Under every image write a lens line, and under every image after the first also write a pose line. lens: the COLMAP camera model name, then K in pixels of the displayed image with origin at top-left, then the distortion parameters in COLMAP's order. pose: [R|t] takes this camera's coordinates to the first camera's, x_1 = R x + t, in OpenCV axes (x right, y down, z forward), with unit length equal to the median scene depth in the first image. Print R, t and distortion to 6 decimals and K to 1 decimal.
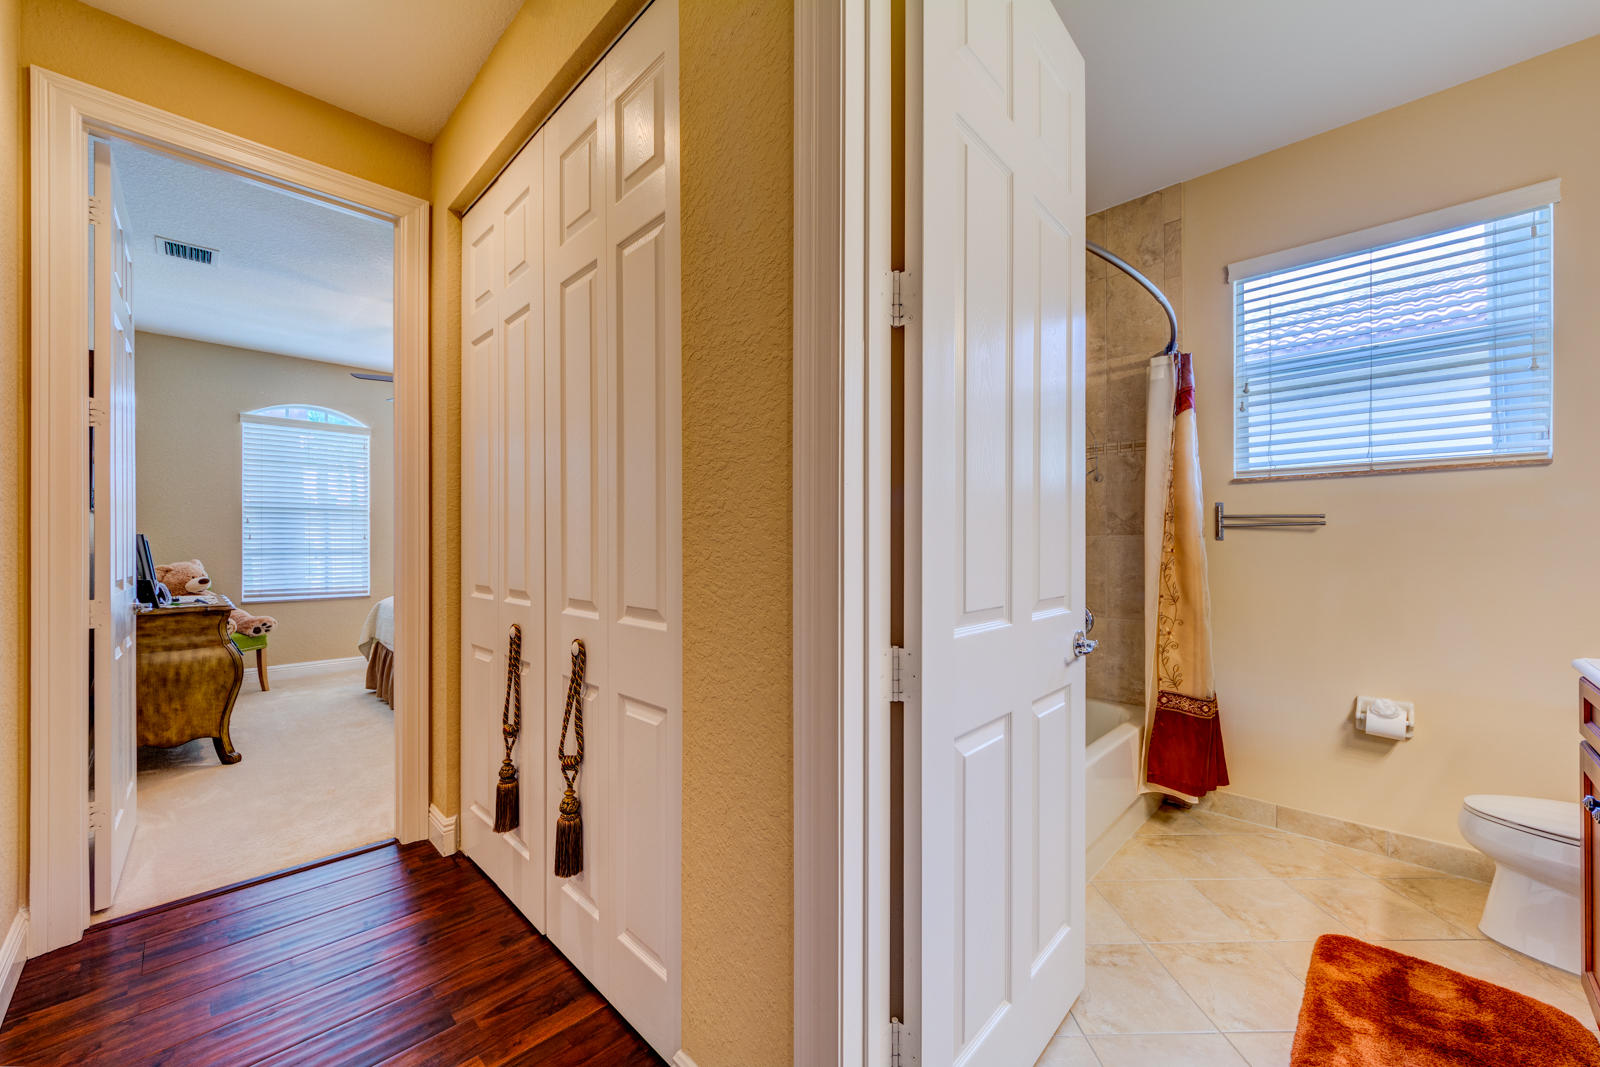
lens RADIAL K [[605.8, 0, 801.7], [0, 605.8, 547.6], [0, 0, 1]] dist [-0.003120, 0.001318]
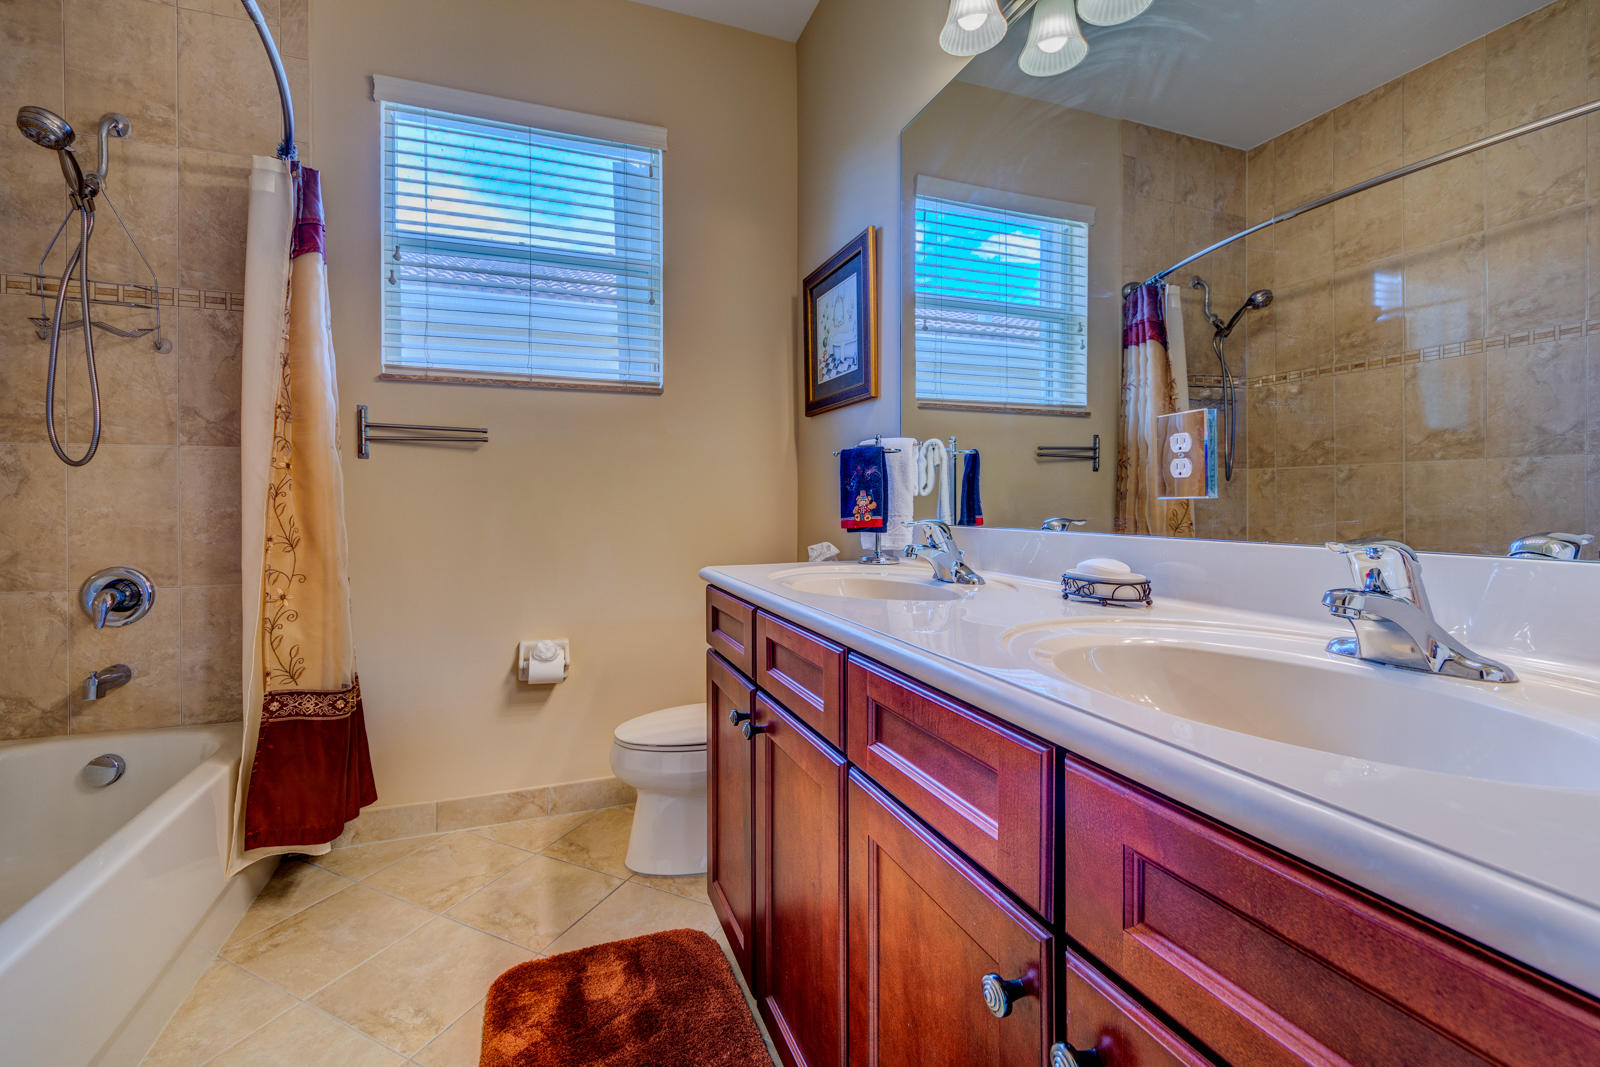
lens RADIAL K [[696.8, 0, 798.5], [0, 696.8, 507.0], [0, 0, 1]] dist [-0.000029, -0.003016]
pose [[0.413375, -0.009459, 0.910512, 0.197917], [-0.000449, 0.999944, 0.010591, 0.045979], [-0.910561, -0.004787, 0.413348, 0.248883]]
